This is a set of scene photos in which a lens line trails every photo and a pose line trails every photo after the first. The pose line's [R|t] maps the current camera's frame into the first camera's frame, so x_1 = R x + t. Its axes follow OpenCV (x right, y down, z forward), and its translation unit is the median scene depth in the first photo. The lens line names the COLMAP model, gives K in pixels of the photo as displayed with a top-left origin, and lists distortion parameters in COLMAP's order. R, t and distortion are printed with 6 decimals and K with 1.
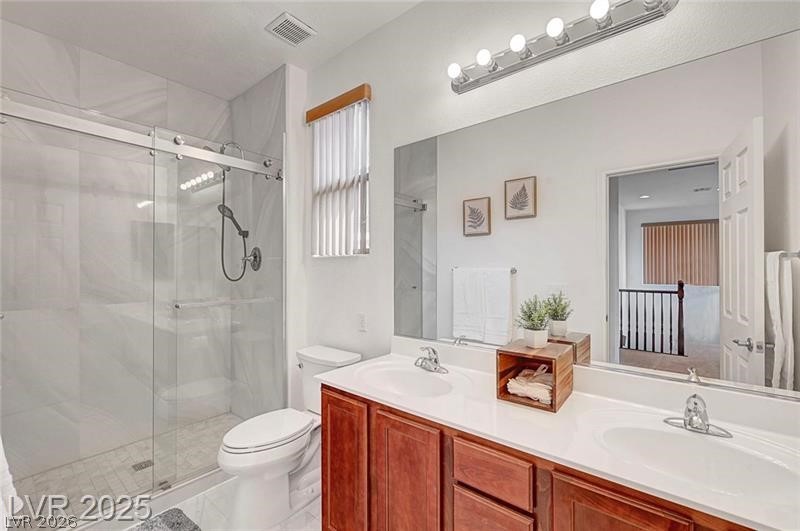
lens RADIAL K [[334.9, 0, 399.7], [0, 334.9, 268.9], [0, 0, 1]] dist [-0.003921, -0.000413]
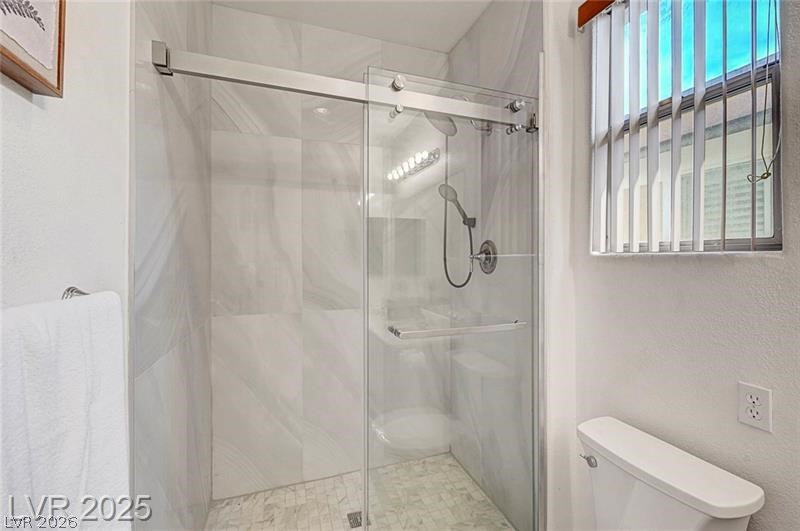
lens RADIAL K [[334.9, 0, 398.5], [0, 334.9, 261.0], [0, 0, 1]] dist [-0.003921, -0.000413]
pose [[0.849025, 0.003134, -0.528344, -0.225521], [0.001164, 0.999969, 0.007803, -0.028177], [0.528352, -0.007240, 0.848995, 0.316745]]
